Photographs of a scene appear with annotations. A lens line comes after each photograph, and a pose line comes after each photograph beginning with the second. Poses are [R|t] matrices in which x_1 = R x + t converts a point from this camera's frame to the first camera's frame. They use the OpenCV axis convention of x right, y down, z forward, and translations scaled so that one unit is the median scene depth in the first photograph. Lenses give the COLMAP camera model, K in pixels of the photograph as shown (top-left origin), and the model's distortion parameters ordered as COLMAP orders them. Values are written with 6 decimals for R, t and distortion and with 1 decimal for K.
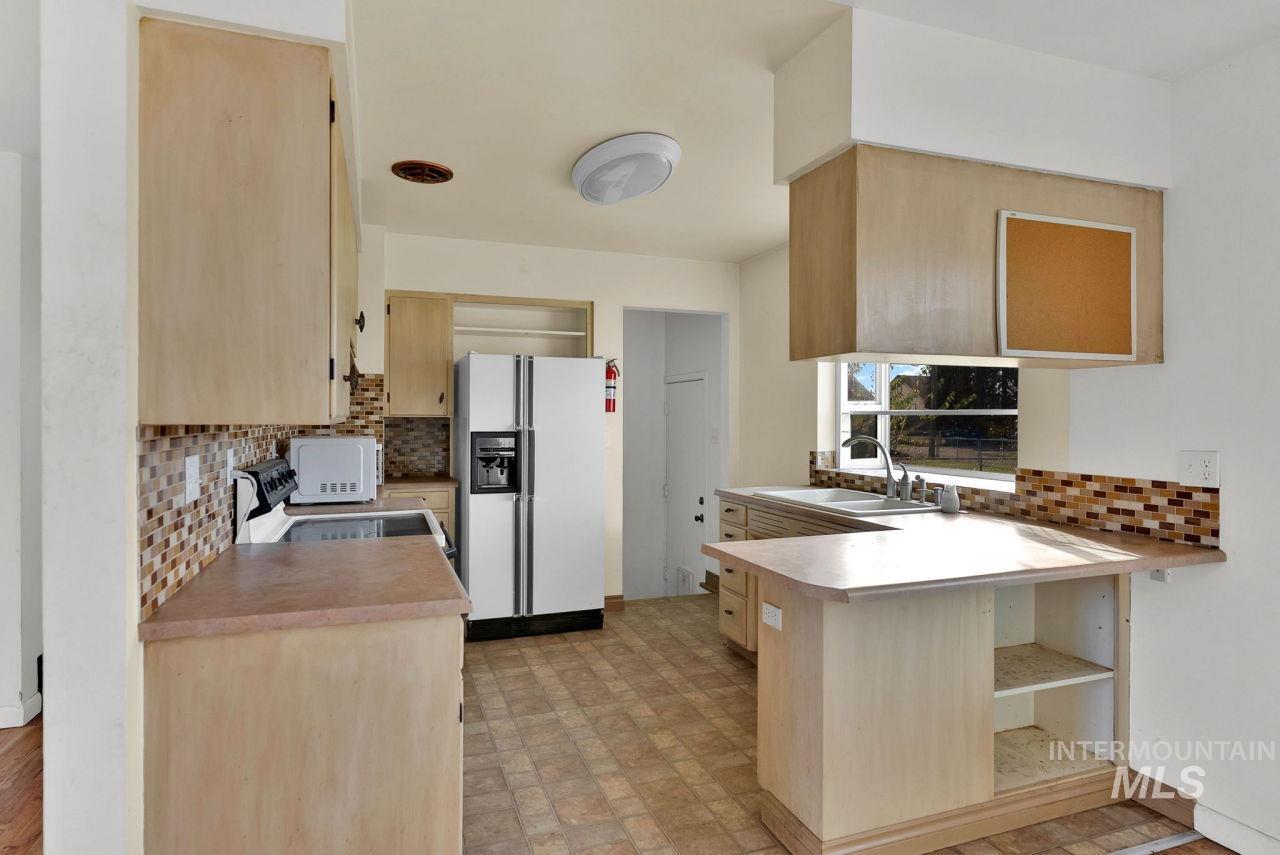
lens RADIAL K [[712.5, 0, 636.0], [0, 712.5, 421.0], [0, 0, 1]] dist [-0.001933, 0.000525]
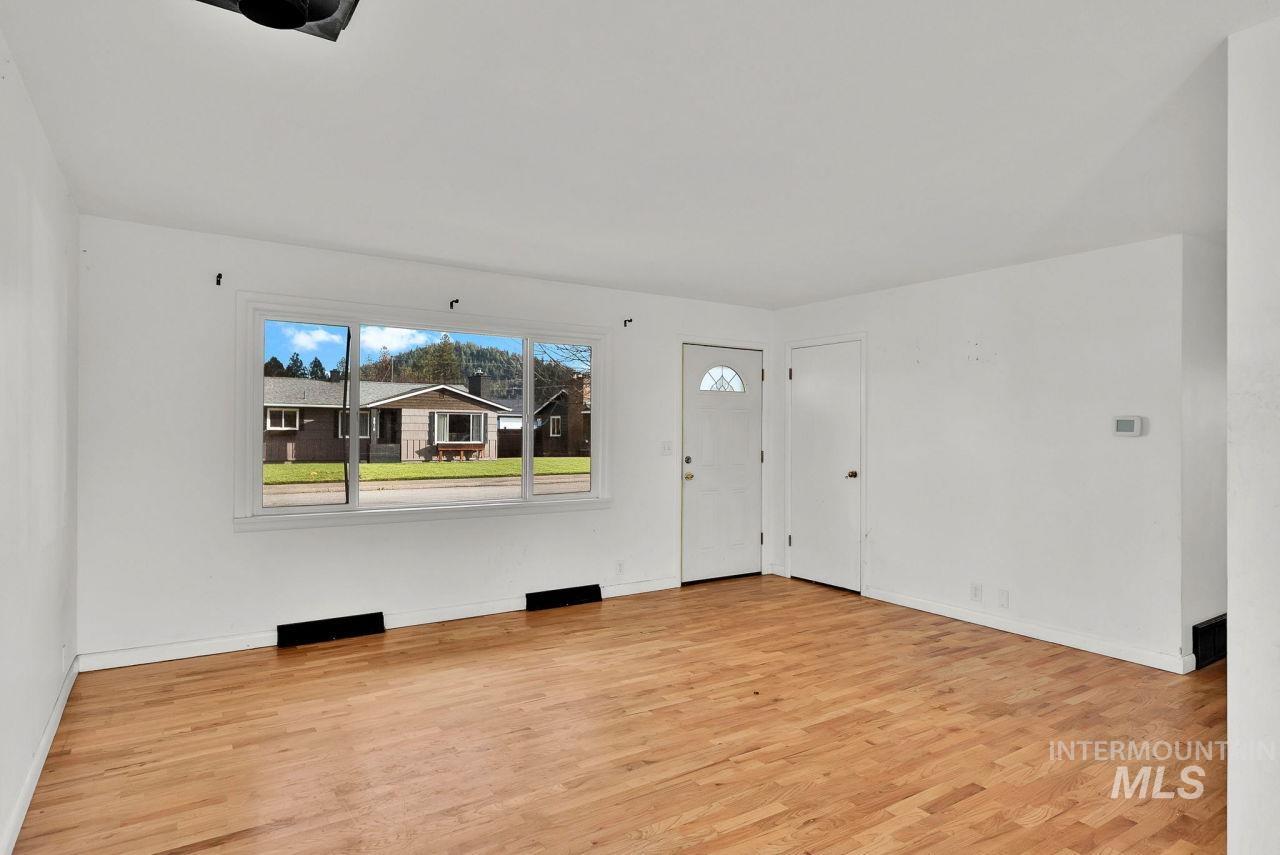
lens RADIAL K [[713.5, 0, 635.8], [0, 713.5, 431.1], [0, 0, 1]] dist [-0.002961, 0.000322]
pose [[0.230154, -0.002507, -0.973151, 0.153911], [-0.008810, 0.999950, -0.004660, 0.001497], [0.973114, 0.009646, 0.230120, -0.244494]]
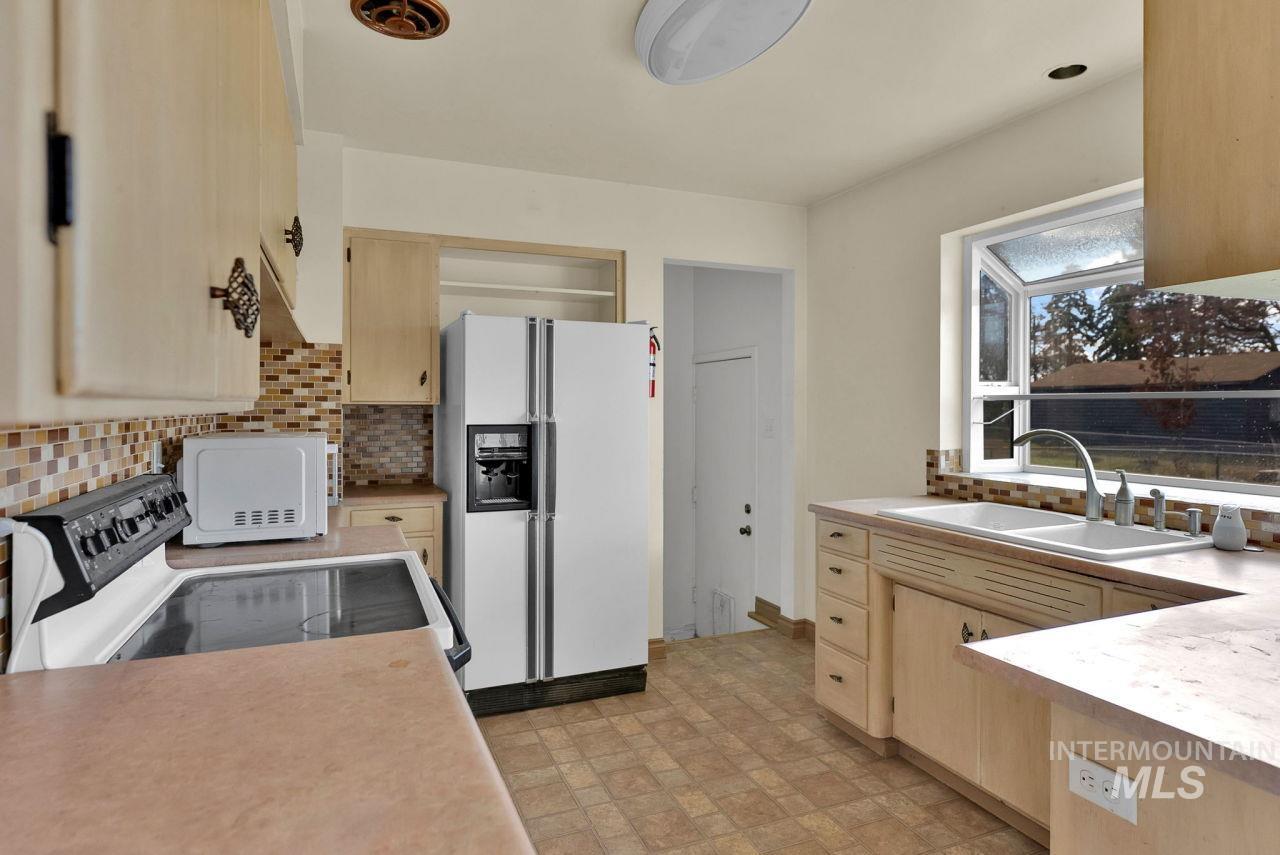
lens RADIAL K [[719.7, 0, 637.4], [0, 719.7, 410.6], [0, 0, 1]] dist [-0.002477, -0.000021]
pose [[0.999146, -0.002276, 0.041251, -0.114461], [0.002234, 0.999997, 0.001046, 0.000885], [-0.041253, -0.000953, 0.999148, 0.346028]]
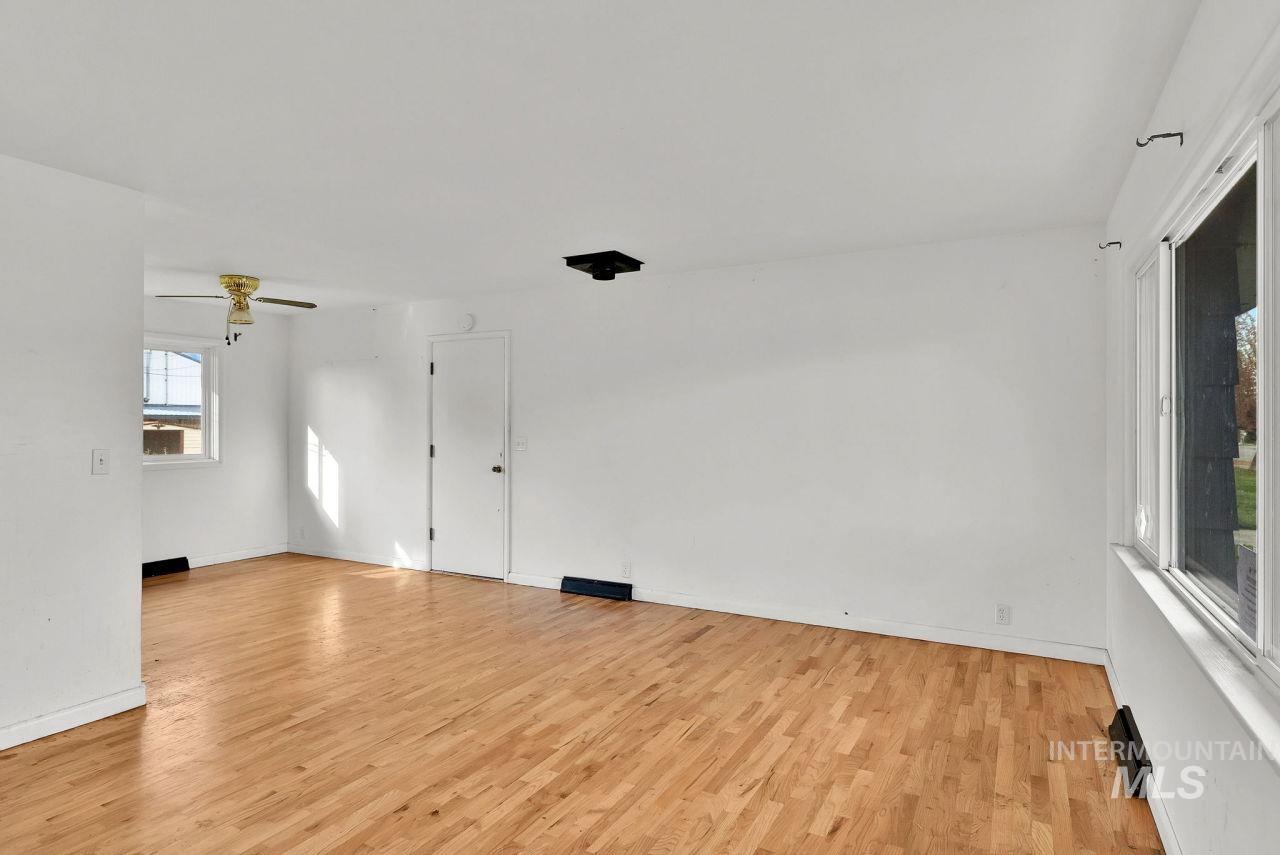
lens RADIAL K [[701.6, 0, 640.0], [0, 701.6, 427.5], [0, 0, 1]] dist [-0.003926, 0.000301]
pose [[-0.660833, -0.007547, 0.750495, -1.541071], [-0.002196, 0.999965, 0.008122, -0.011366], [-0.750530, 0.003719, -0.660826, 0.505275]]
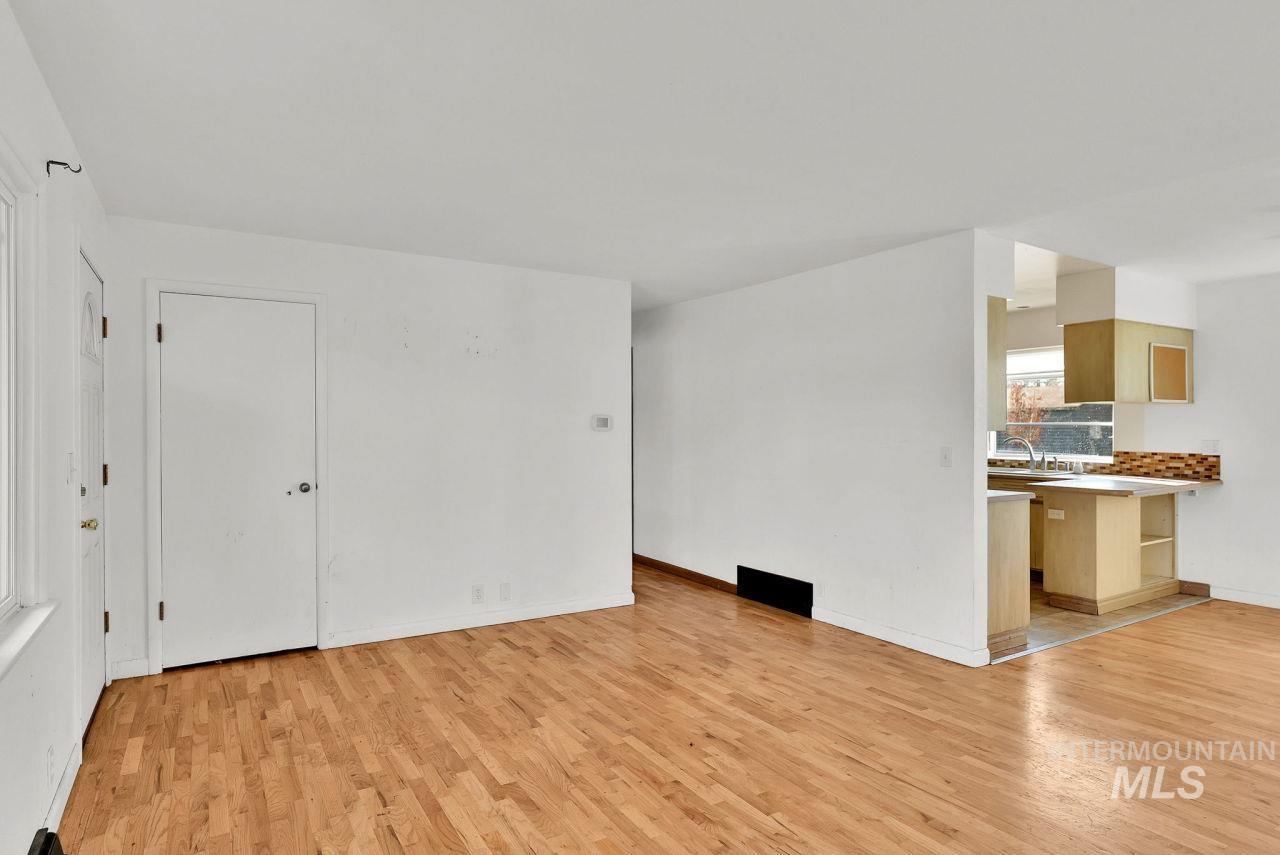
lens RADIAL K [[713.5, 0, 635.8], [0, 713.5, 431.1], [0, 0, 1]] dist [-0.002961, 0.000322]
pose [[0.980501, -0.007087, 0.196384, -1.102037], [0.007138, 0.999974, 0.000446, -0.002744], [-0.196382, 0.000964, 0.980527, -0.681347]]
